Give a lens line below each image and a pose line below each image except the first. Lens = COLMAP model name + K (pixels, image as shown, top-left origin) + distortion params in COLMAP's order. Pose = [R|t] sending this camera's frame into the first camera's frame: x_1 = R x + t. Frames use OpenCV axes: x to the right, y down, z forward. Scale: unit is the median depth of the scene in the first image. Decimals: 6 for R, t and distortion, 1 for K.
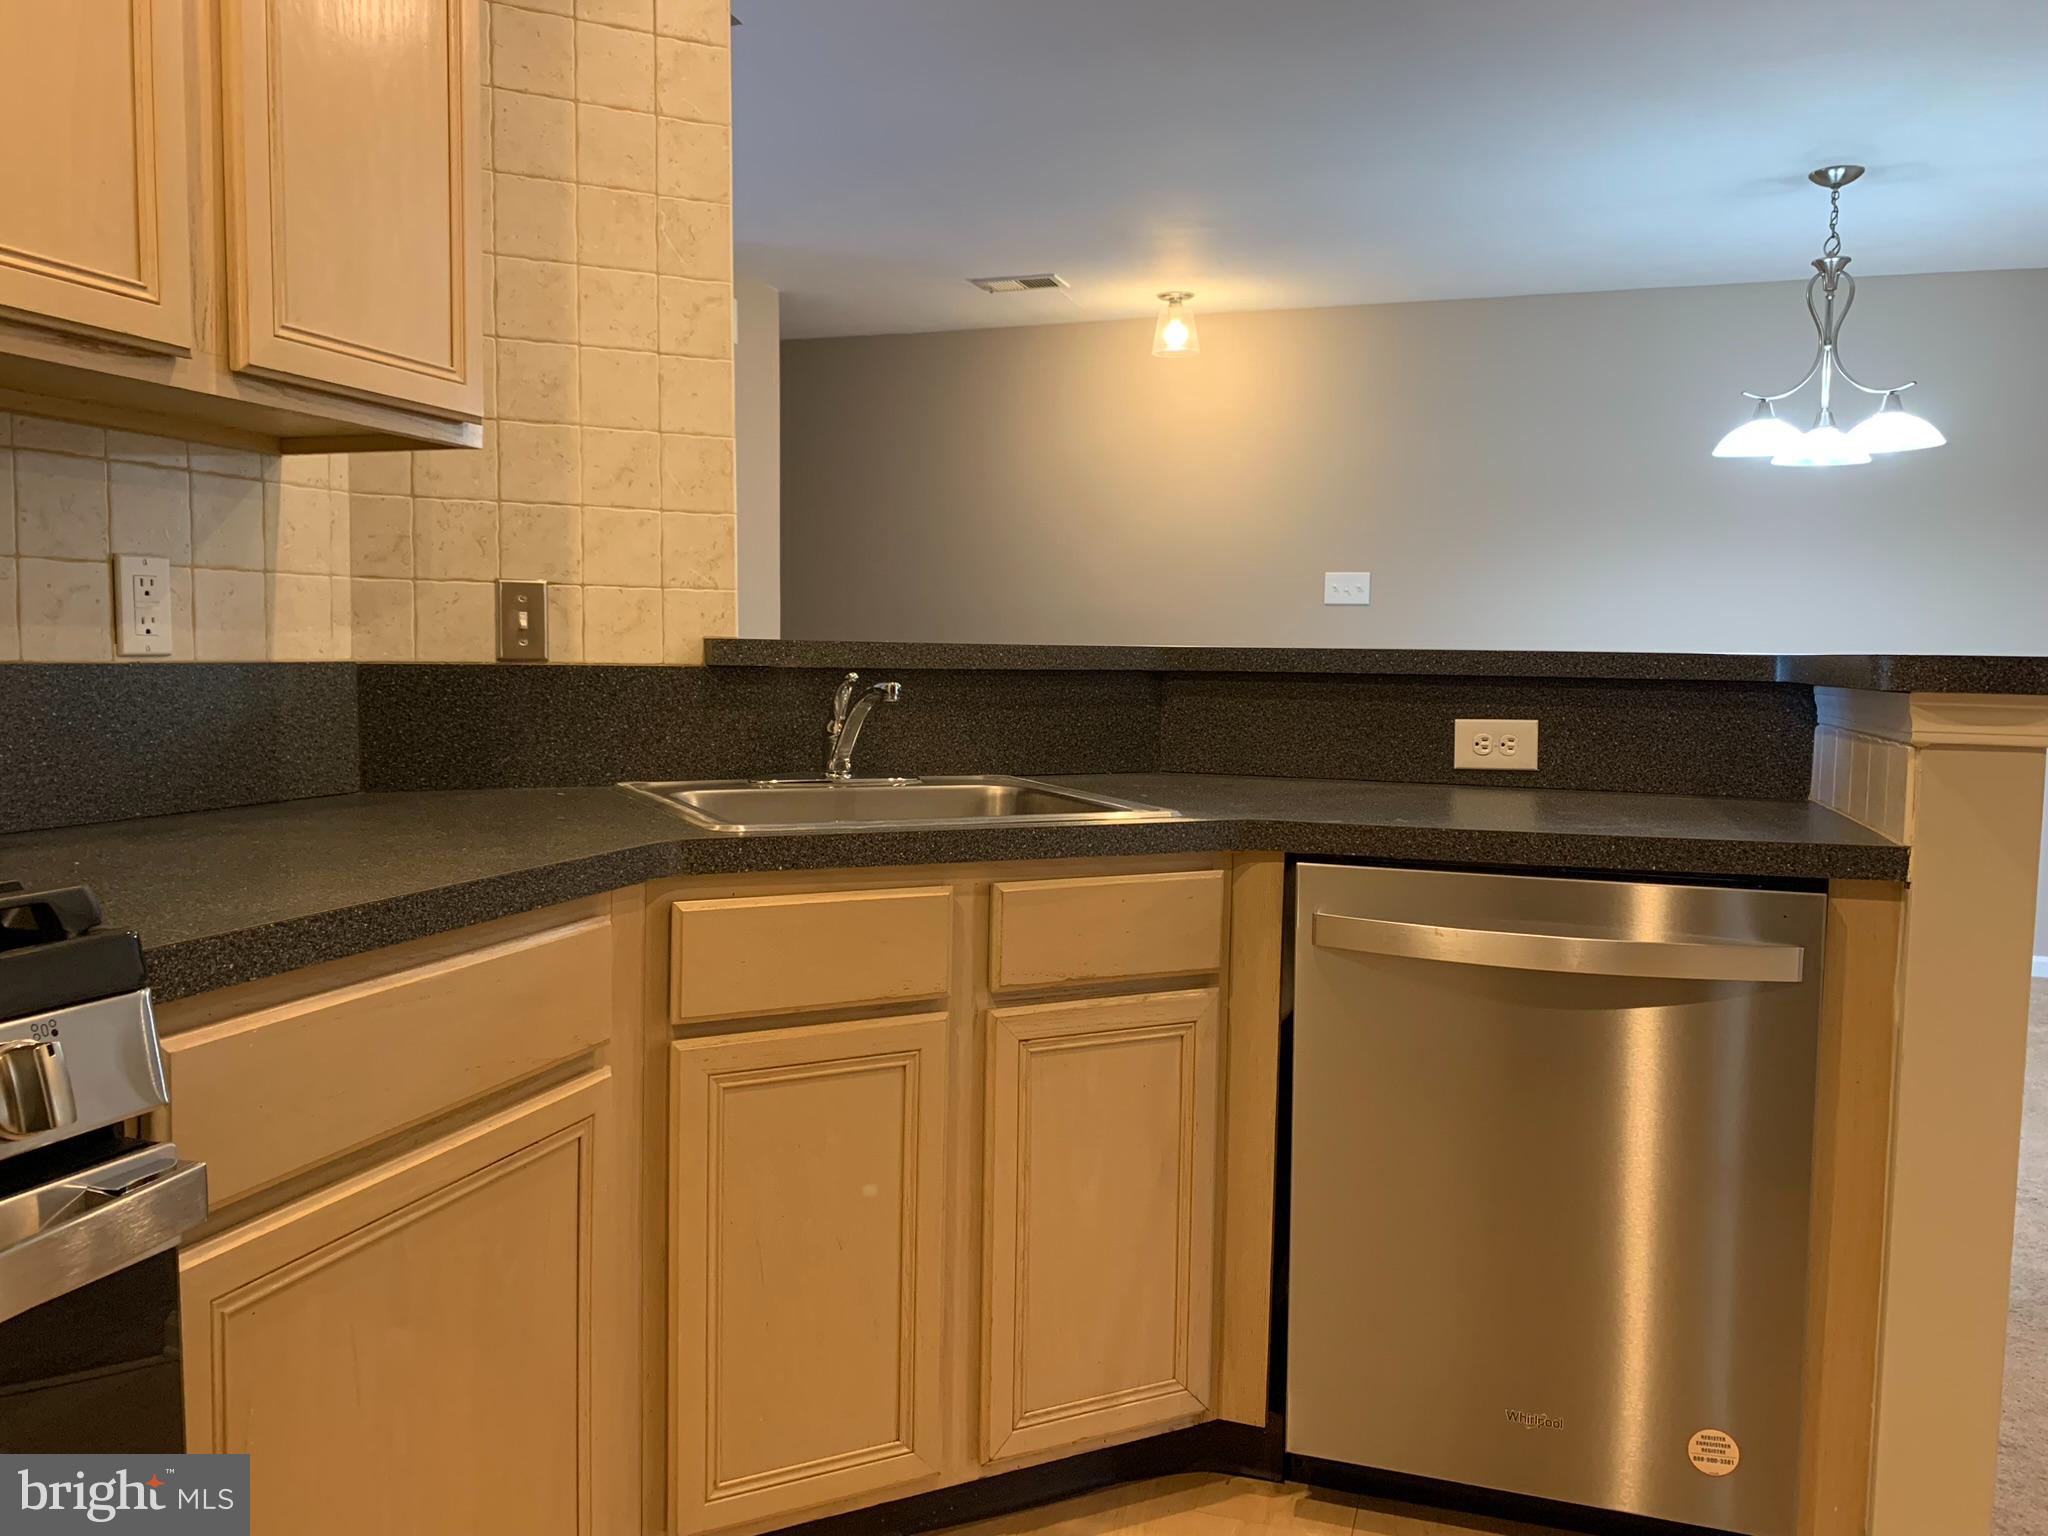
lens RADIAL K [[1542.2, 0, 1033.6], [0, 1542.2, 774.8], [0, 0, 1]] dist [0.021974, -0.006718]
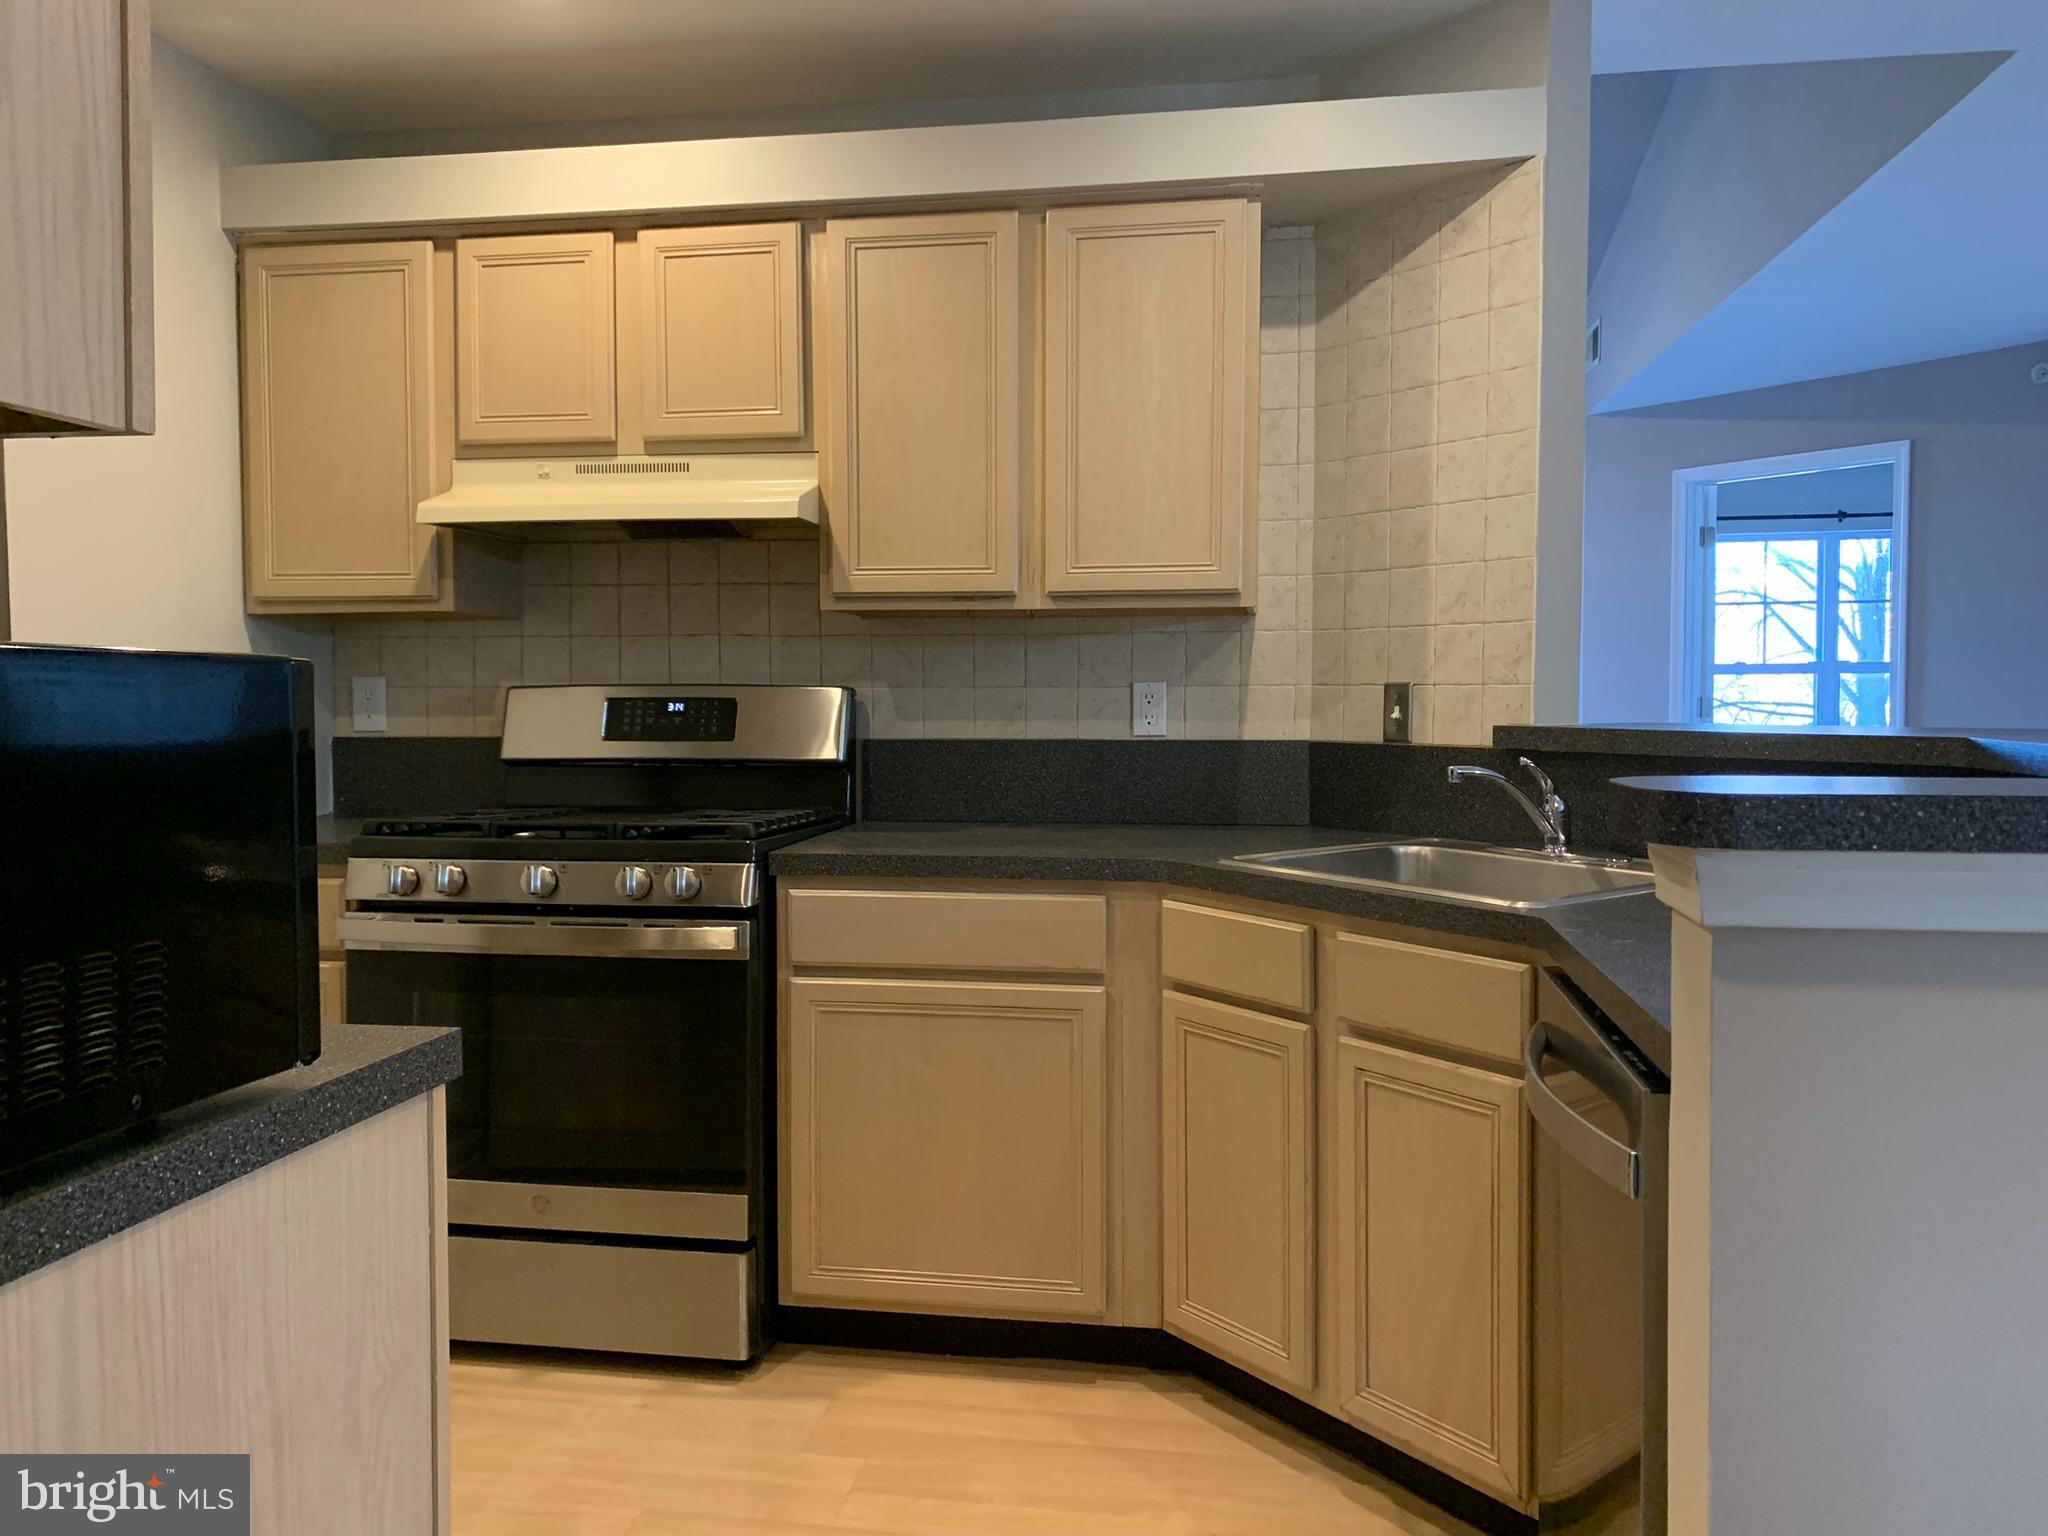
lens RADIAL K [[1542.2, 0, 1033.6], [0, 1542.2, 774.8], [0, 0, 1]] dist [0.021974, -0.006718]
pose [[0.140649, 0.042942, -0.989128, 1.018512], [-0.075893, 0.996587, 0.032475, -0.066792], [0.987146, 0.070501, 0.143428, 0.506752]]
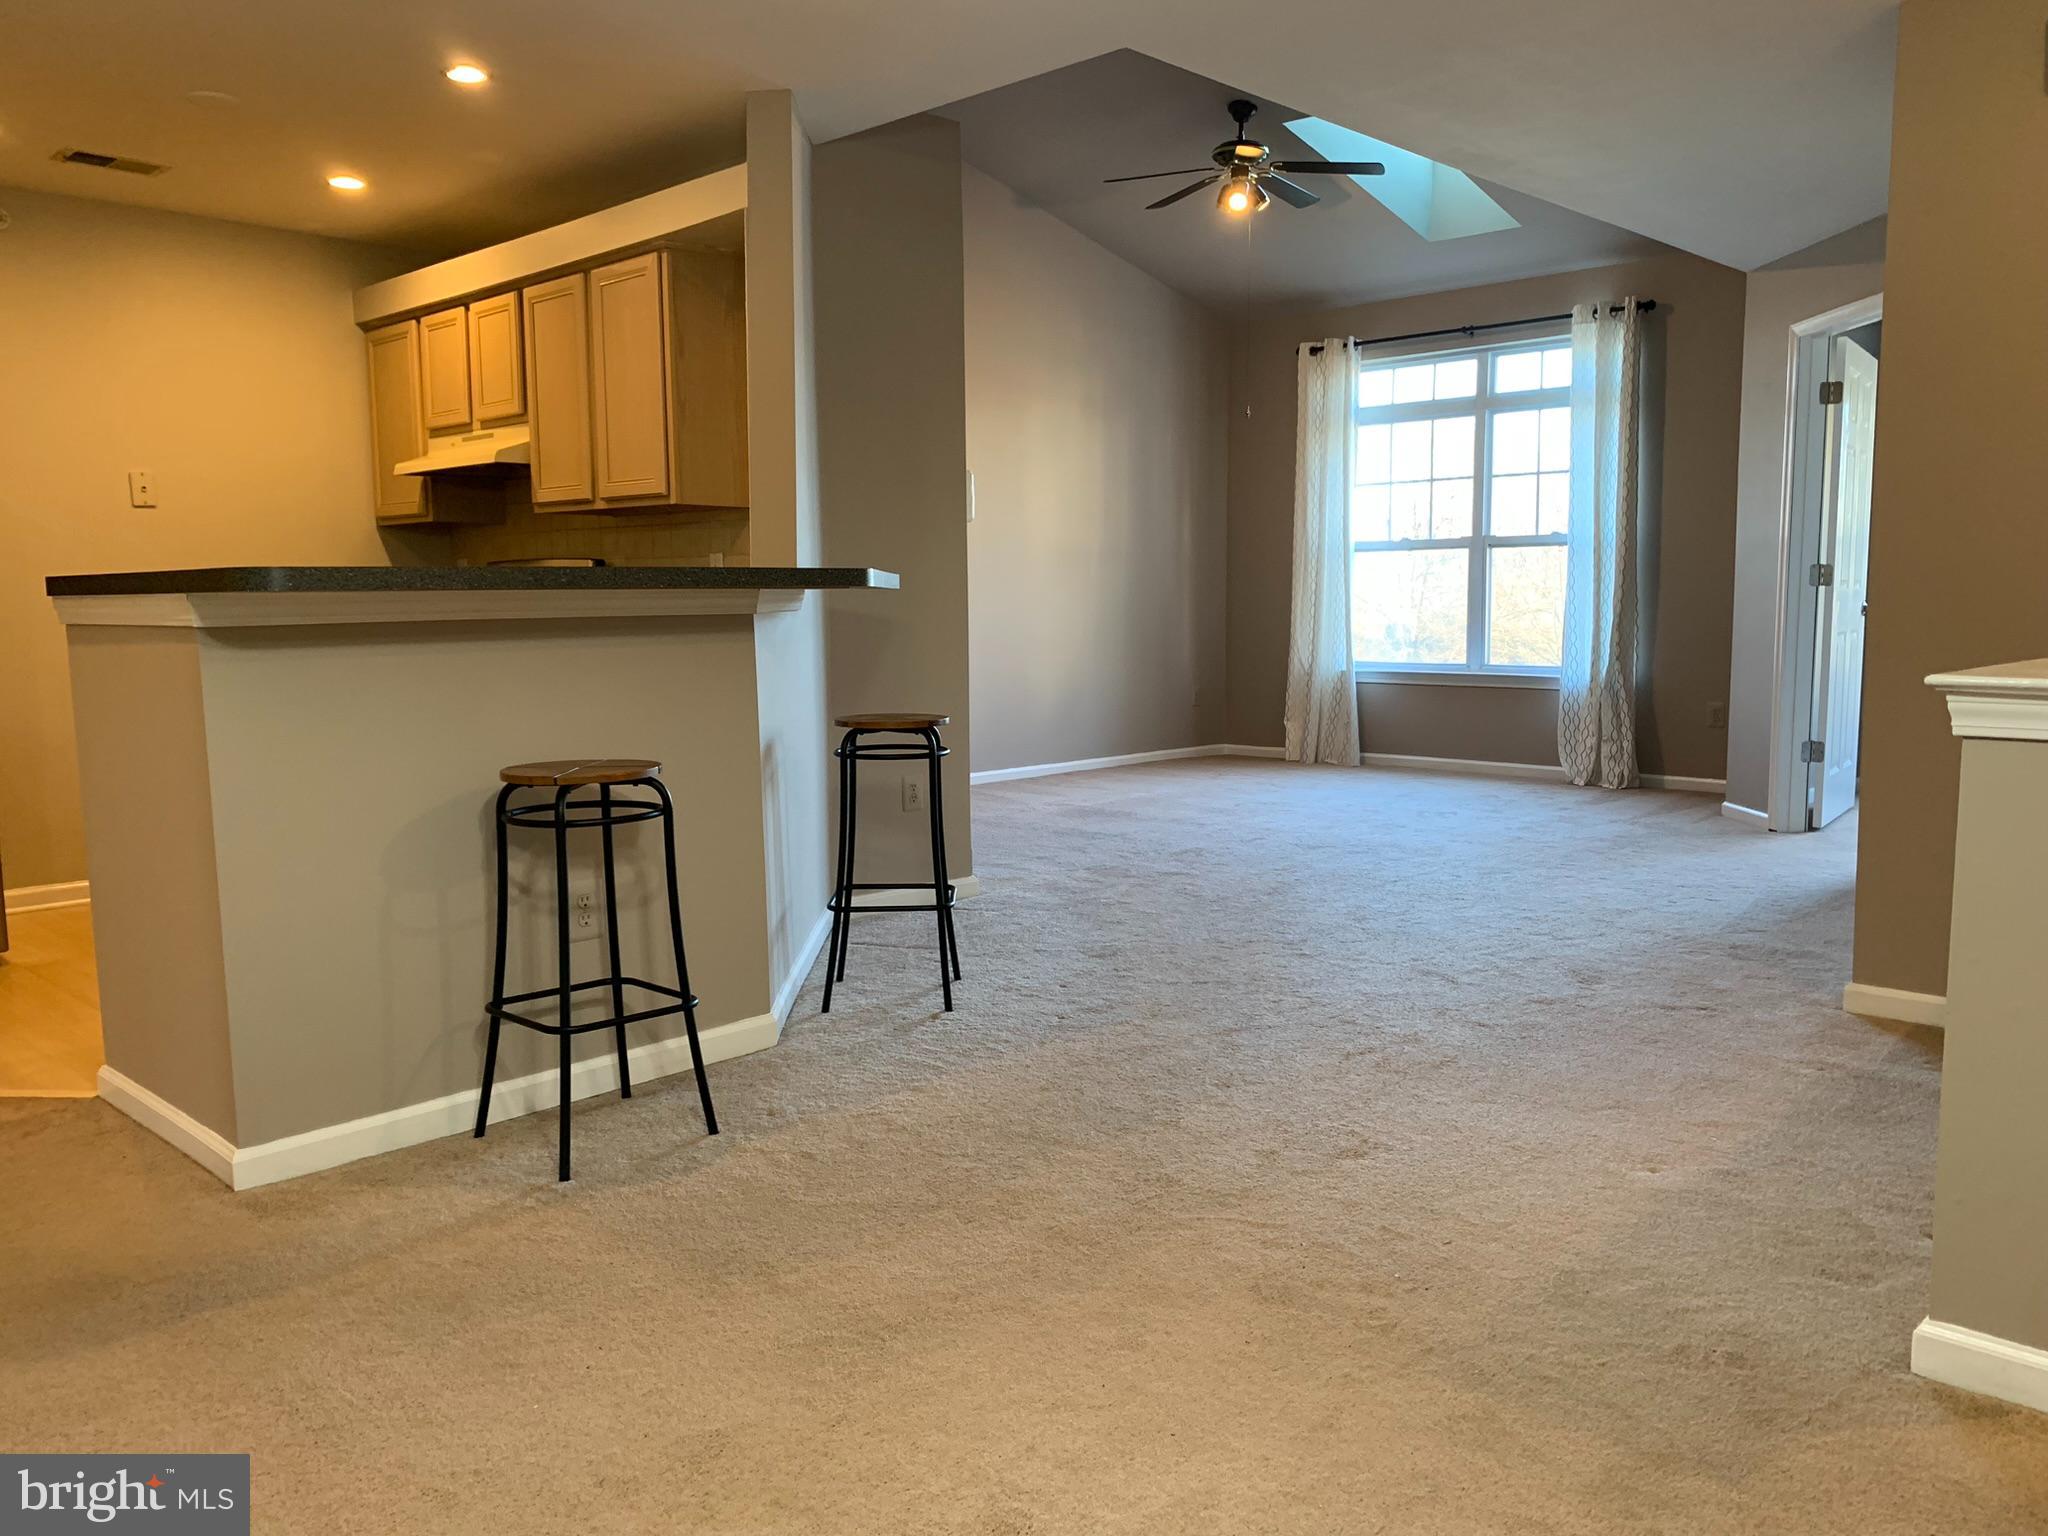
lens RADIAL K [[1542.2, 0, 1033.6], [0, 1542.2, 774.8], [0, 0, 1]] dist [0.021974, -0.006718]
pose [[-0.449335, 0.092903, -0.888520, 1.473036], [-0.072288, 0.987536, 0.139813, -0.153431], [0.890434, 0.127052, -0.437019, 2.430473]]
